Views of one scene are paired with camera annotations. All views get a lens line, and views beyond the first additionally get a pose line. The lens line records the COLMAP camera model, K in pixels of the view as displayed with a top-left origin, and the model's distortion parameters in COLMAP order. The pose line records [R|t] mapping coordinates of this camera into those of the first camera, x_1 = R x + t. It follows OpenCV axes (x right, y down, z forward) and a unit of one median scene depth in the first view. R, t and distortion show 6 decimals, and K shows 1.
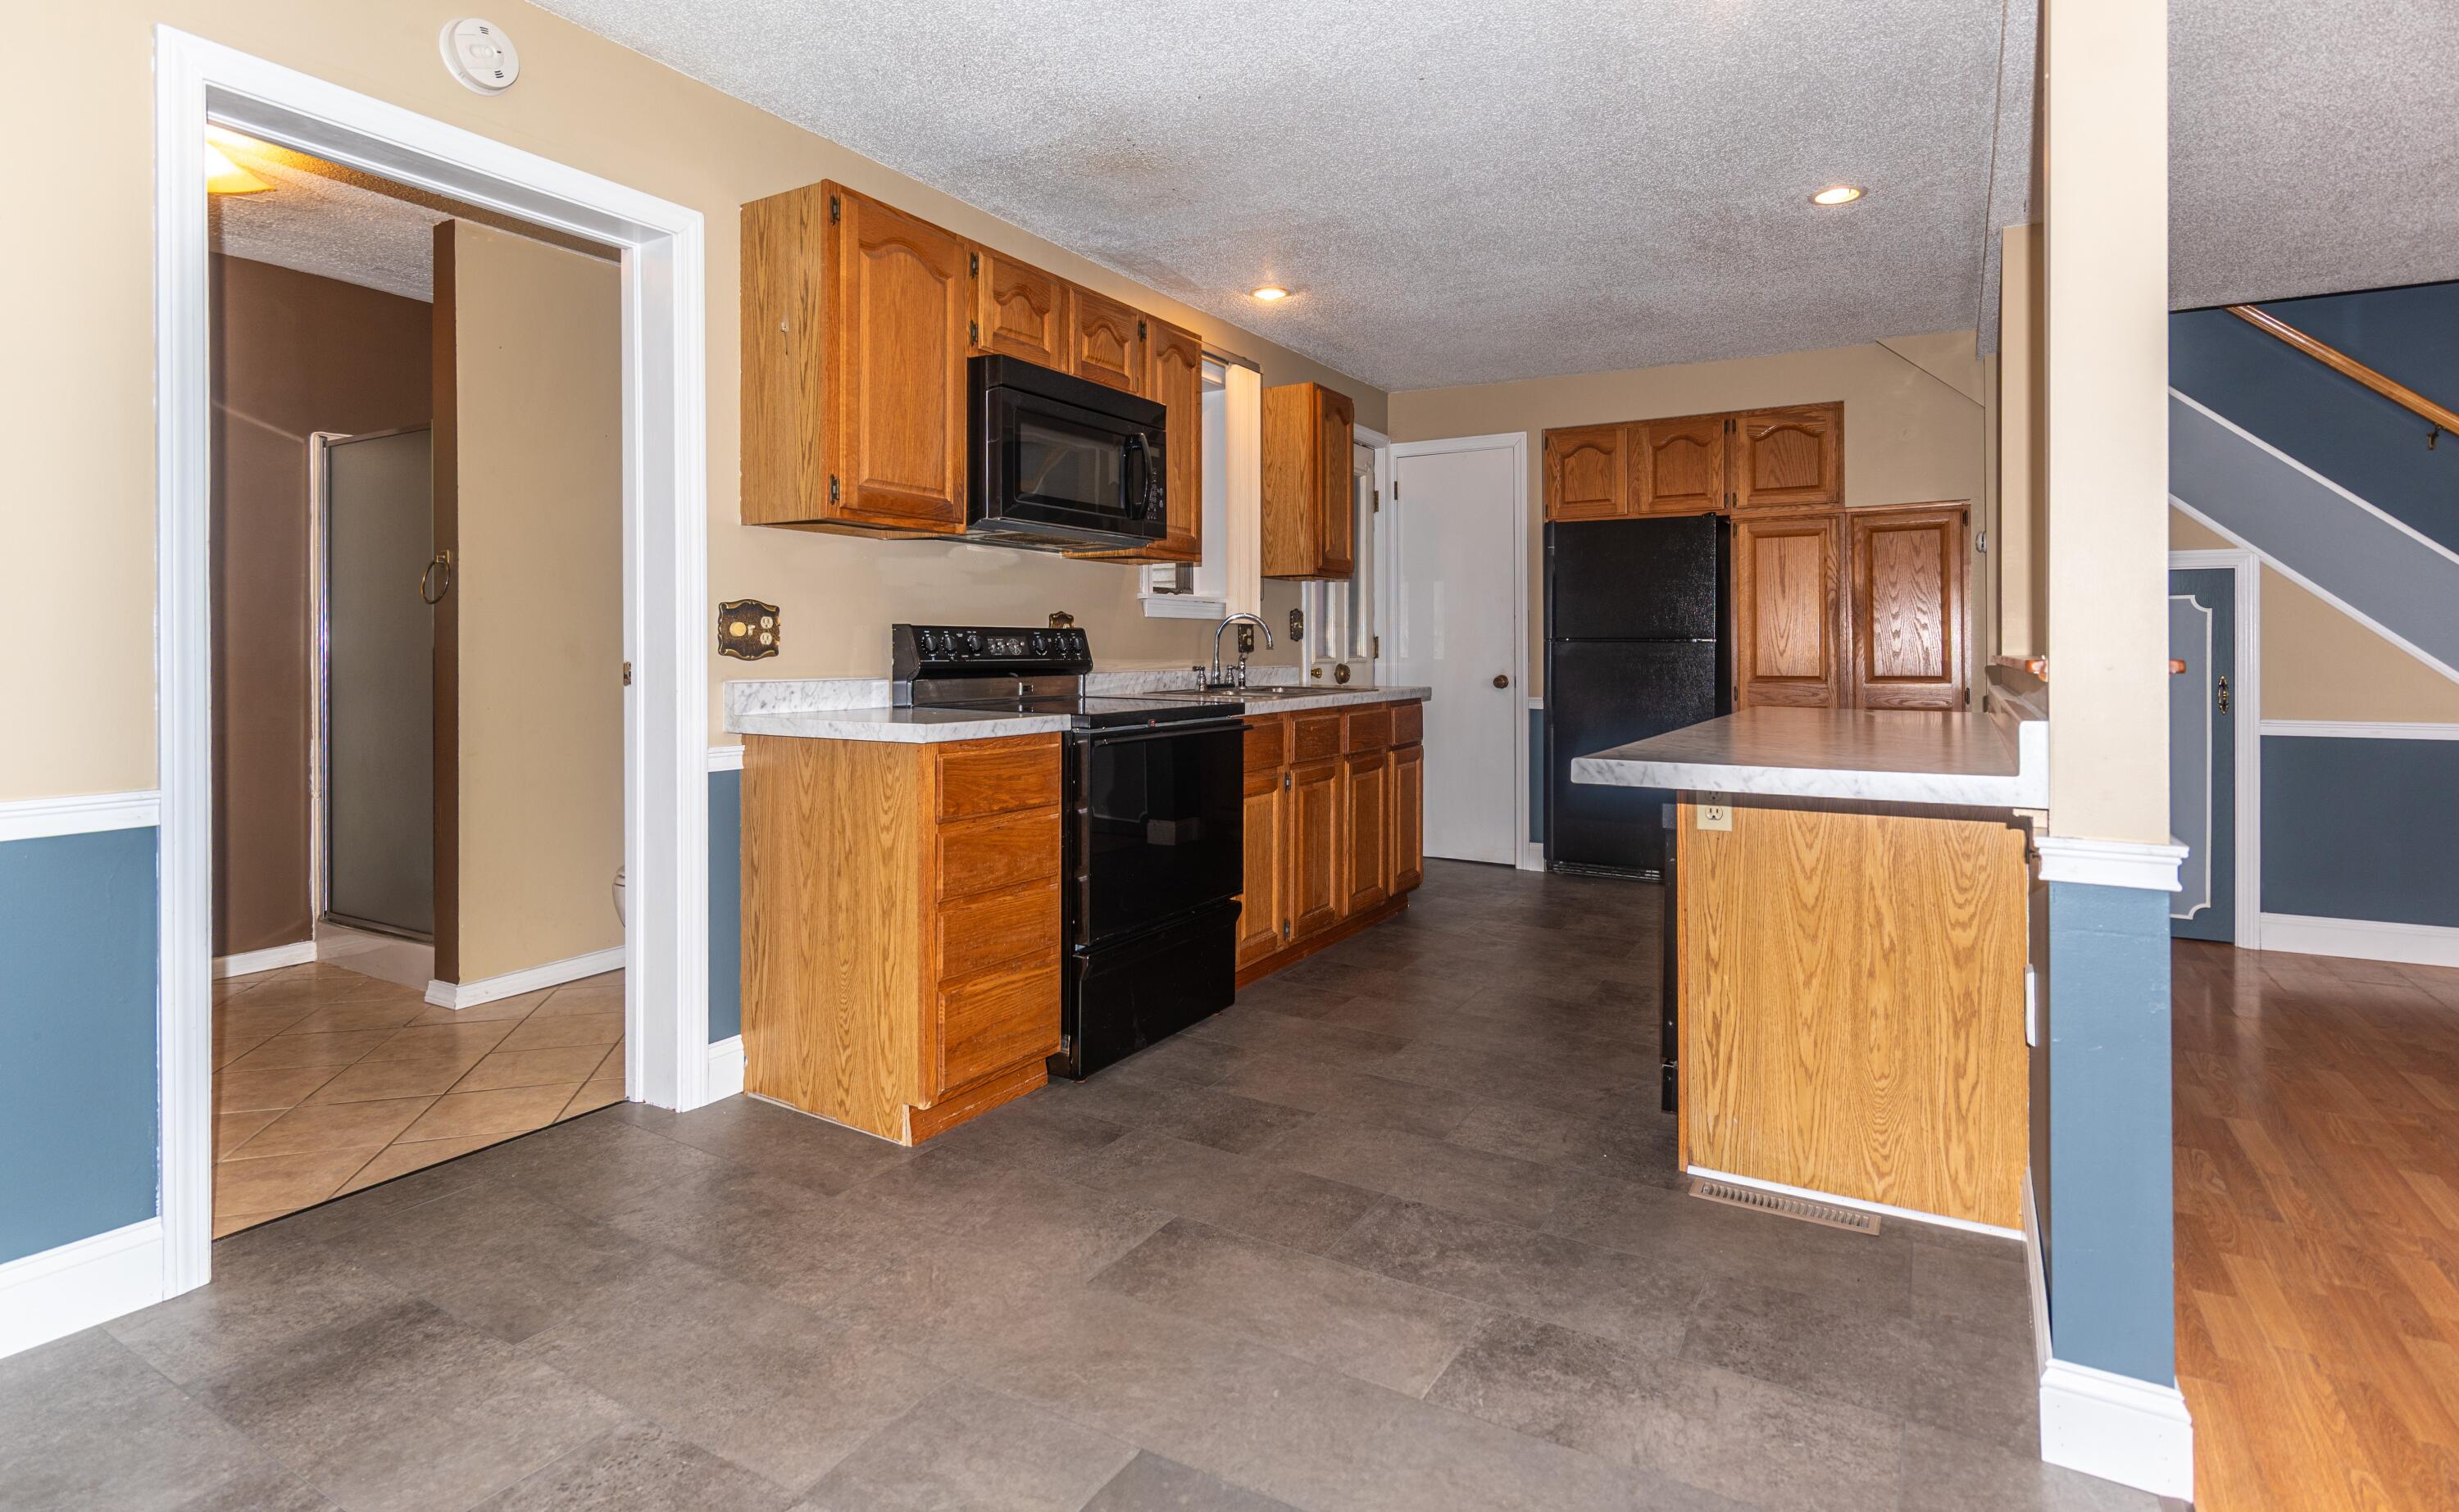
lens RADIAL K [[1288.3, 0, 1225.4], [0, 1288.3, 652.4], [0, 0, 1]] dist [-0.000472, 0.000187]
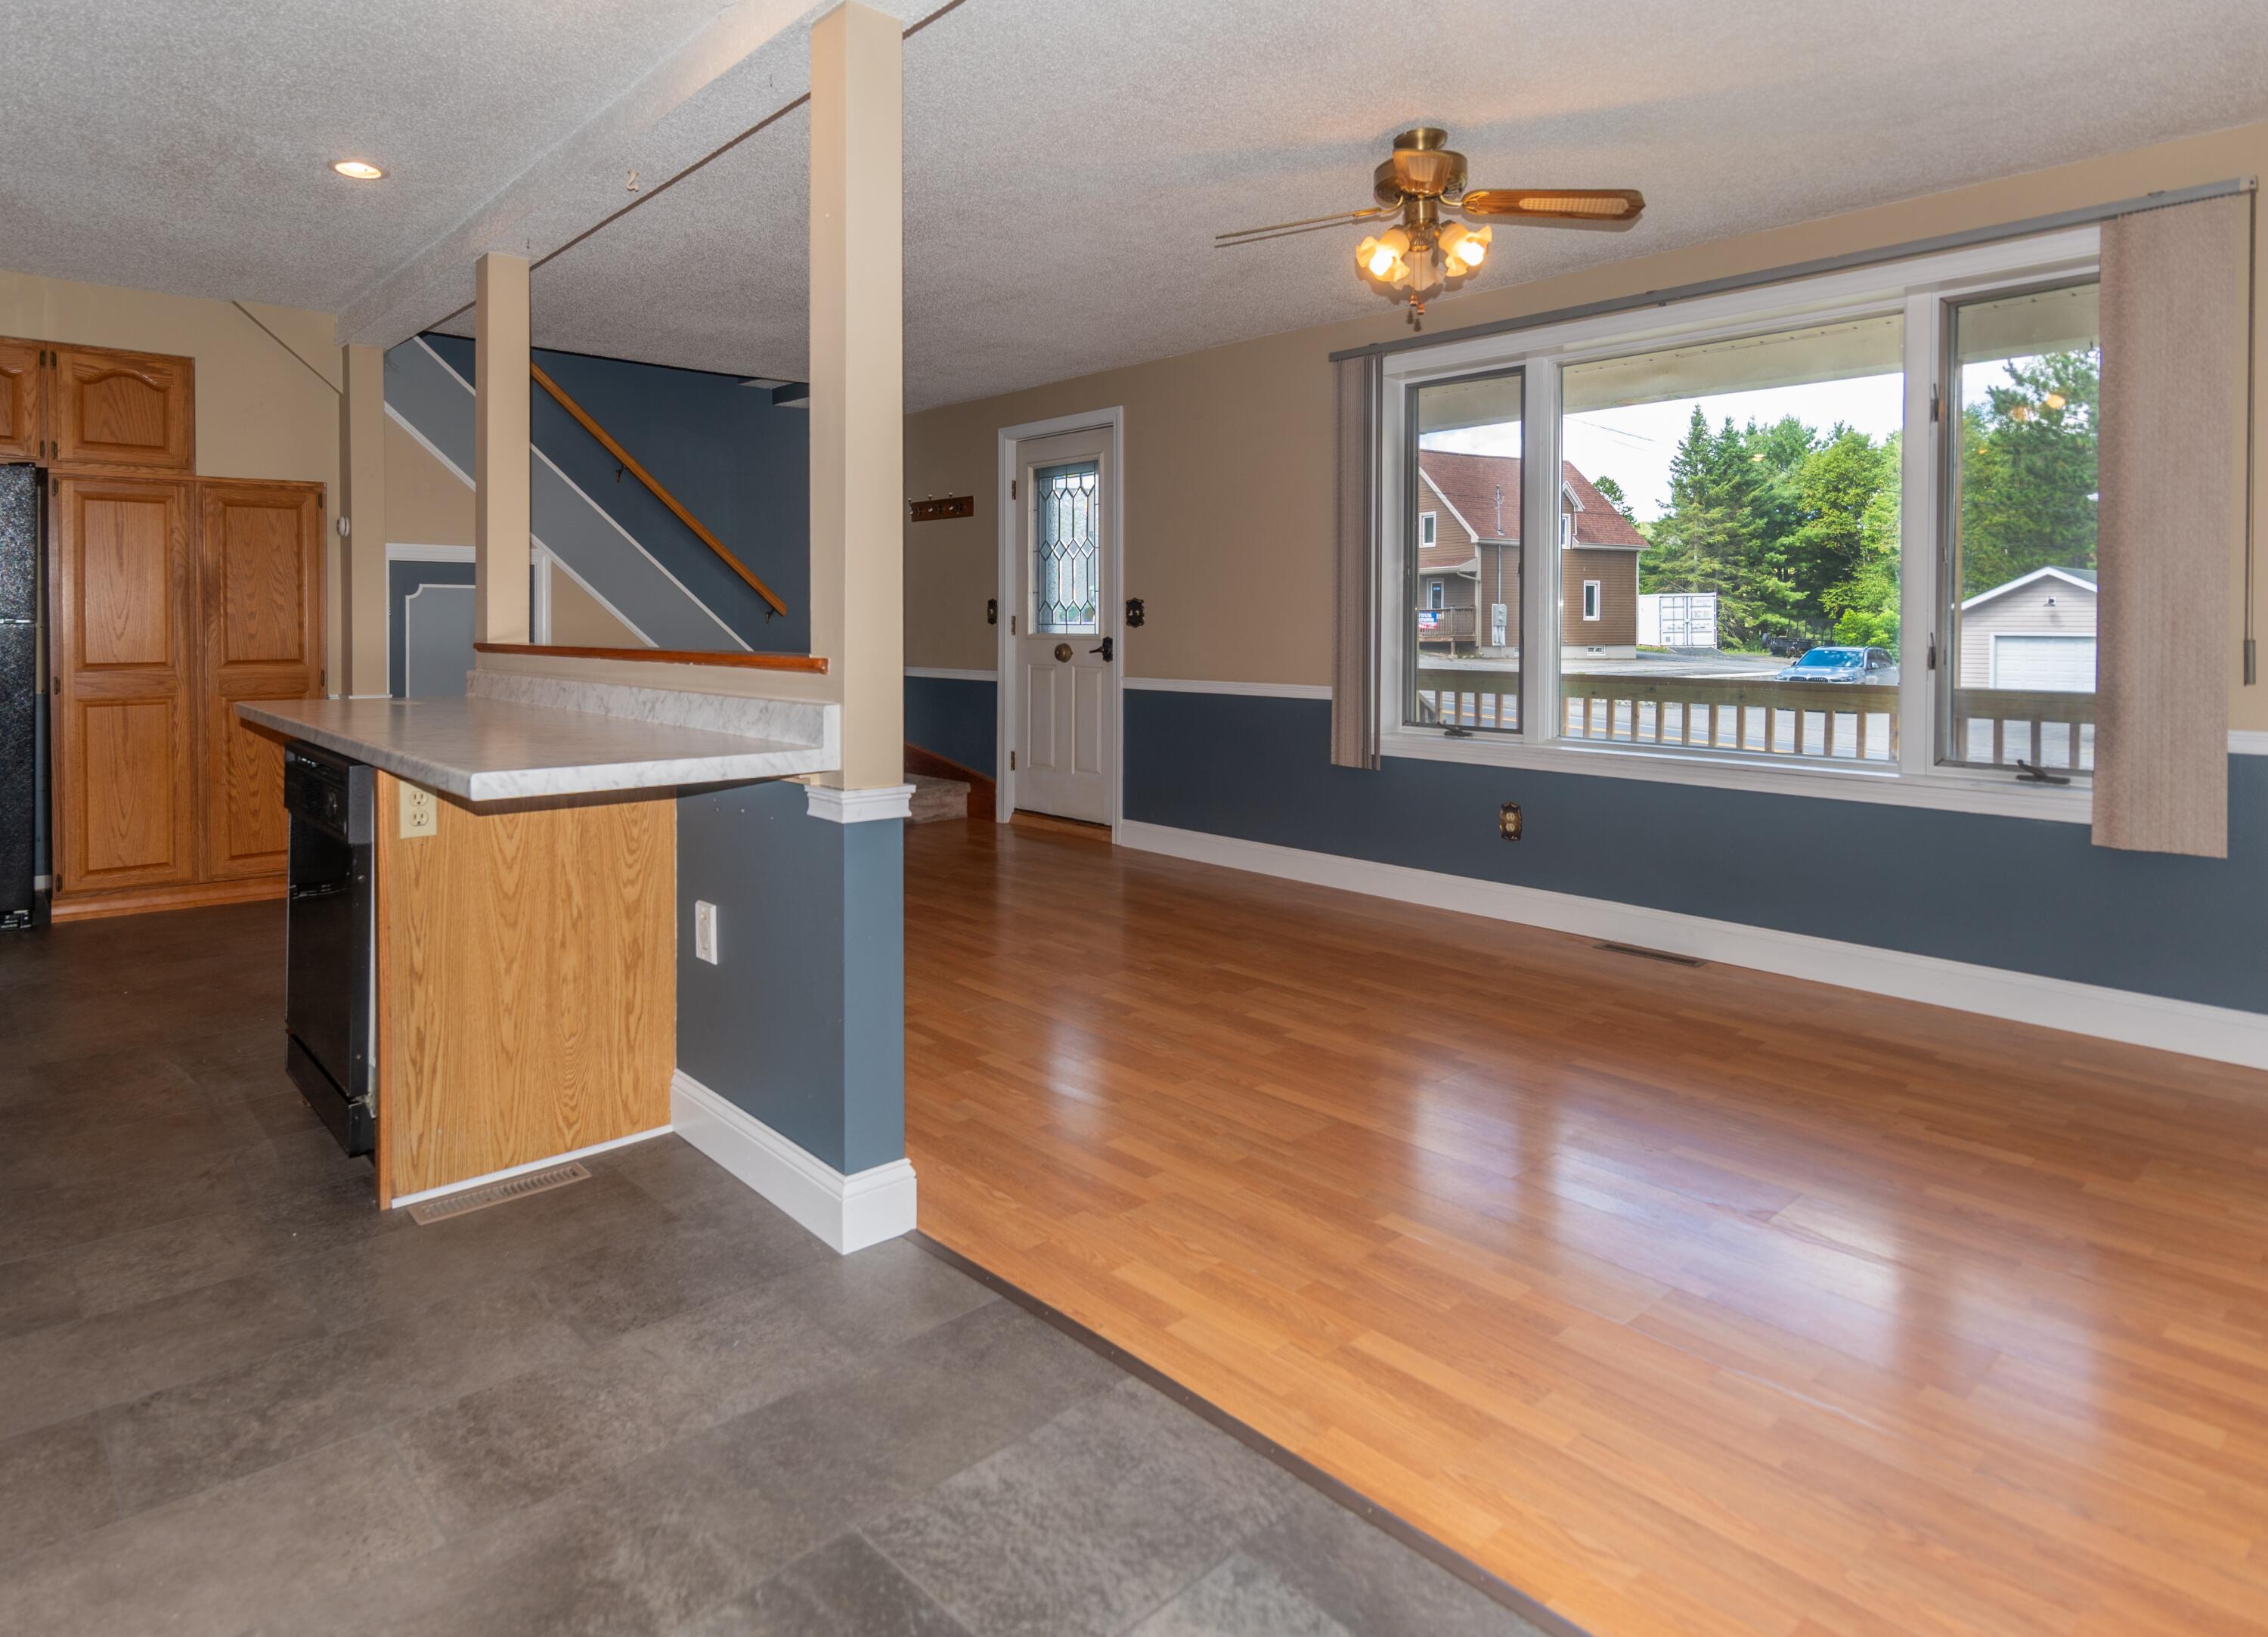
lens RADIAL K [[1247.9, 0, 1132.2], [0, 1247.9, 638.0], [0, 0, 1]] dist [0.001696, 0.000242]
pose [[0.291348, -0.008940, 0.956575, -0.360442], [-0.004251, 0.999934, 0.010640, -0.021705], [-0.956608, -0.007166, 0.291291, 0.235197]]
